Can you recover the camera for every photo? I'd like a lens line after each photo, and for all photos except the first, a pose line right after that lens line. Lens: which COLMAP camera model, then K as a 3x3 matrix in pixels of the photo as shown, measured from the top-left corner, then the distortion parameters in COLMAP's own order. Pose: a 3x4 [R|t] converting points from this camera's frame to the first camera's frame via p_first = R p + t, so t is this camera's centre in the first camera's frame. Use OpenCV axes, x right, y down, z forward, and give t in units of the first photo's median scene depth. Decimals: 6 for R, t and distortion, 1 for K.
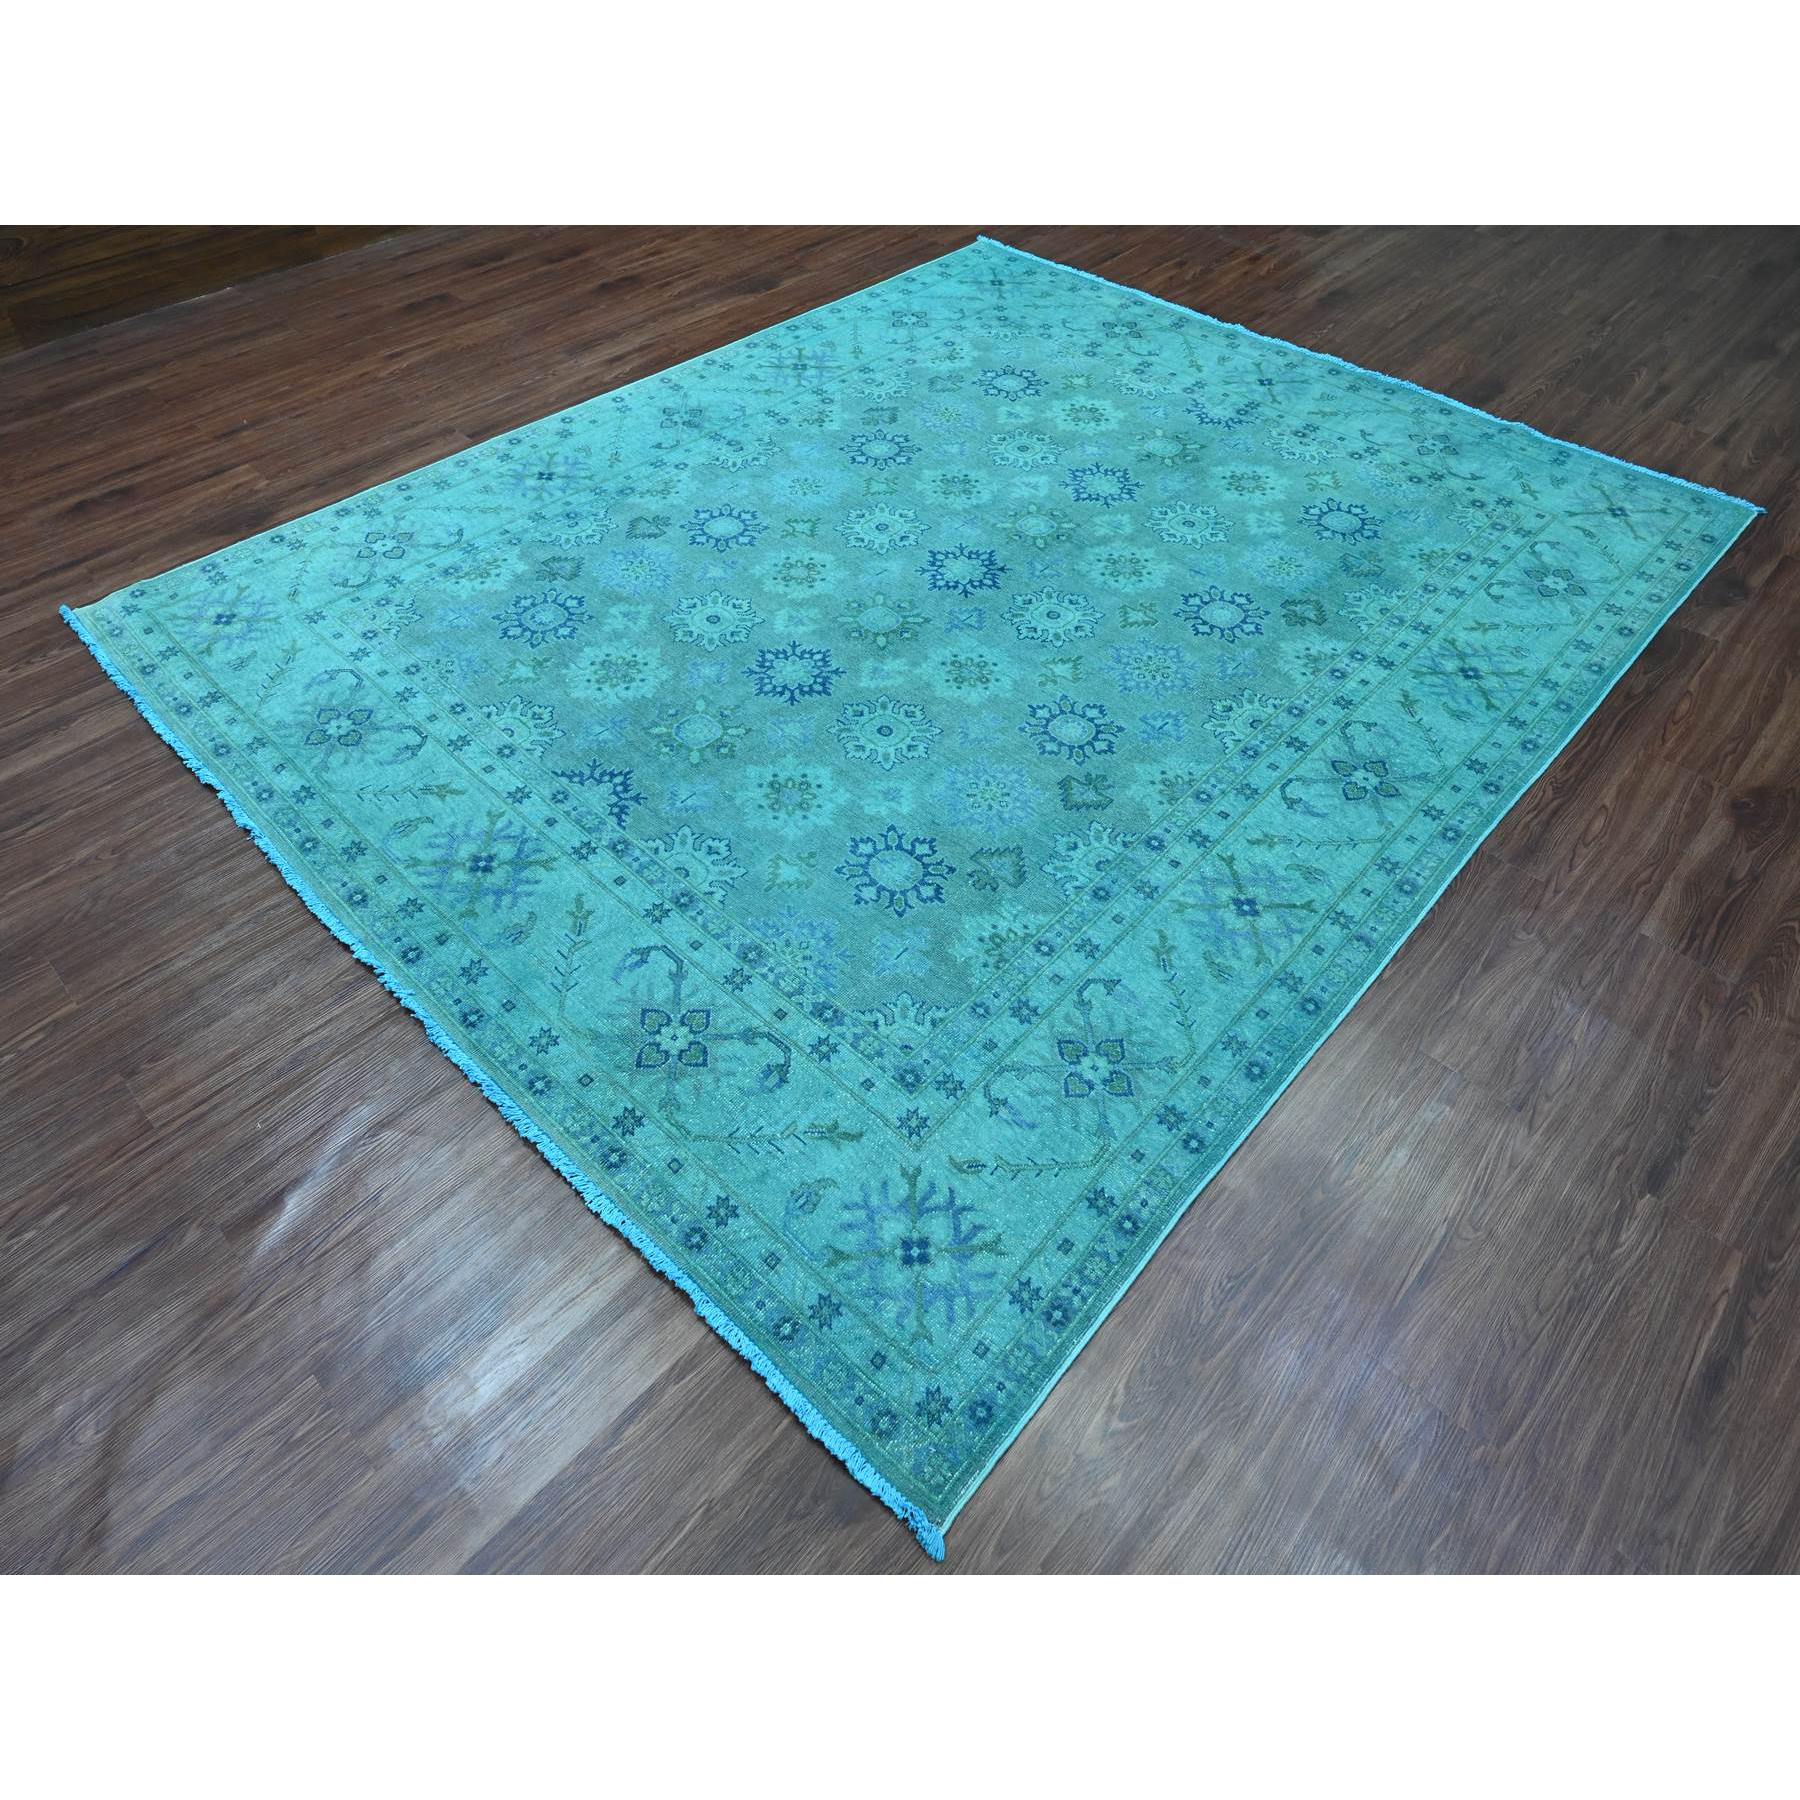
lens RADIAL K [[999.0, 0, 900.0], [0, 999.0, 900.0], [0, 0, 1]] dist [-0.006154, -0.000399]
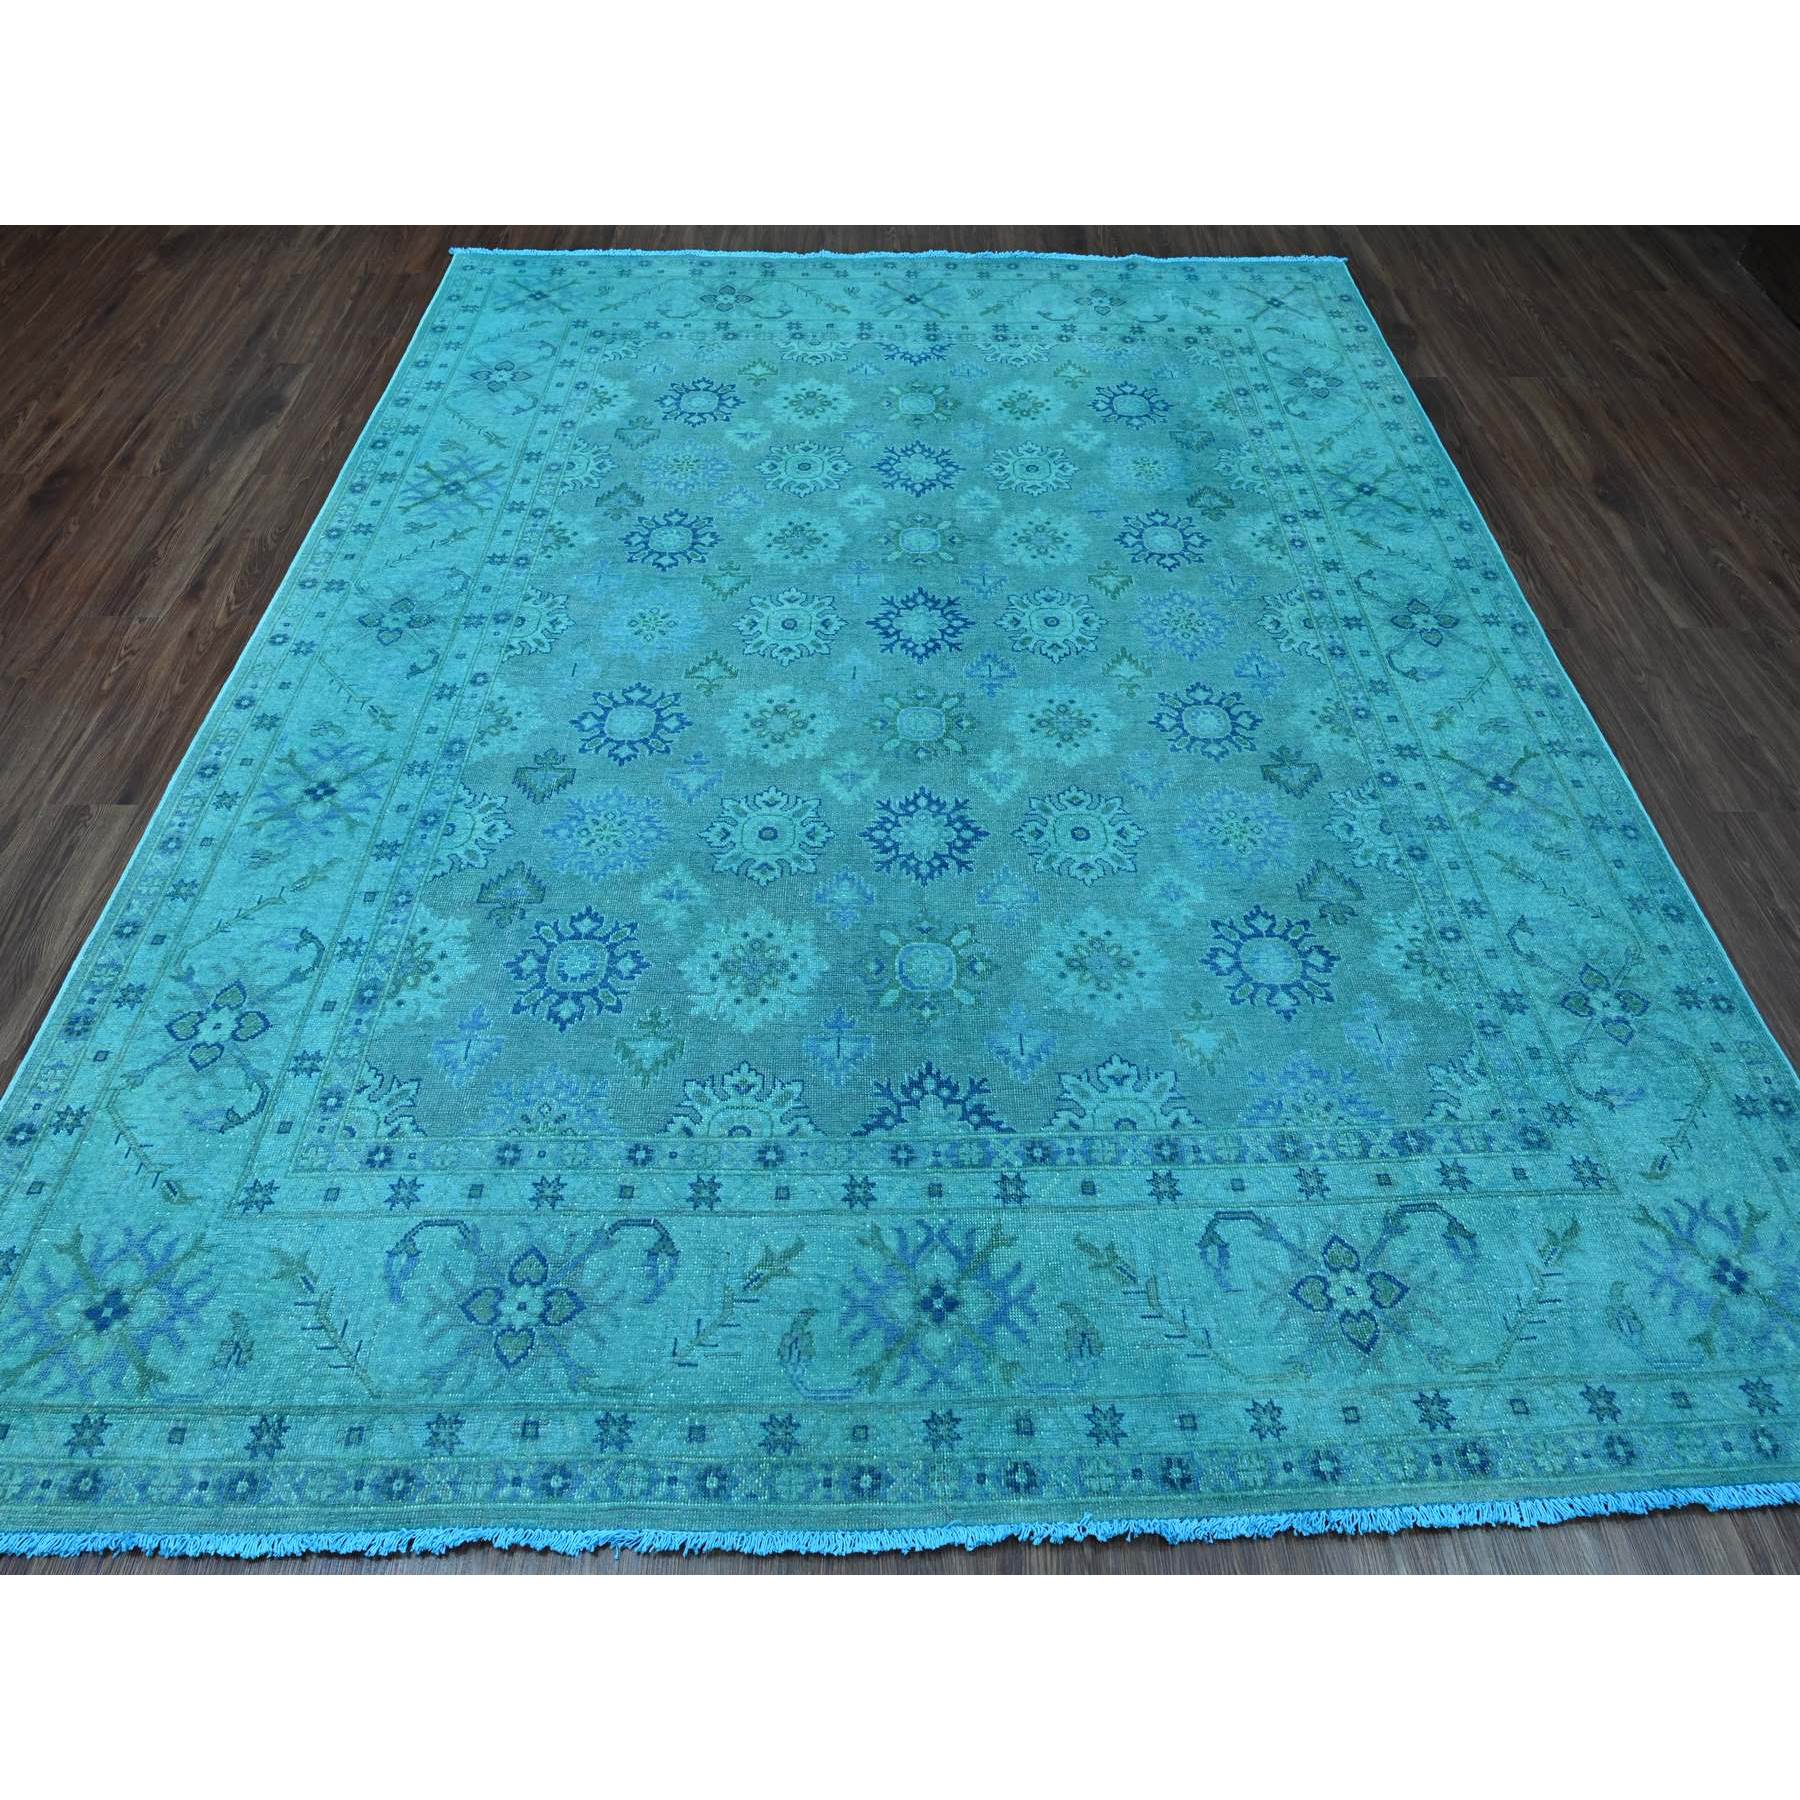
lens RADIAL K [[999.0, 0, 900.0], [0, 999.0, 900.0], [0, 0, 1]] dist [-0.006154, -0.000399]
pose [[0.721942, -0.567535, 0.395858, -0.443101], [0.539578, 0.819889, 0.191412, -0.332850], [-0.433192, 0.075408, 0.898142, 0.290200]]
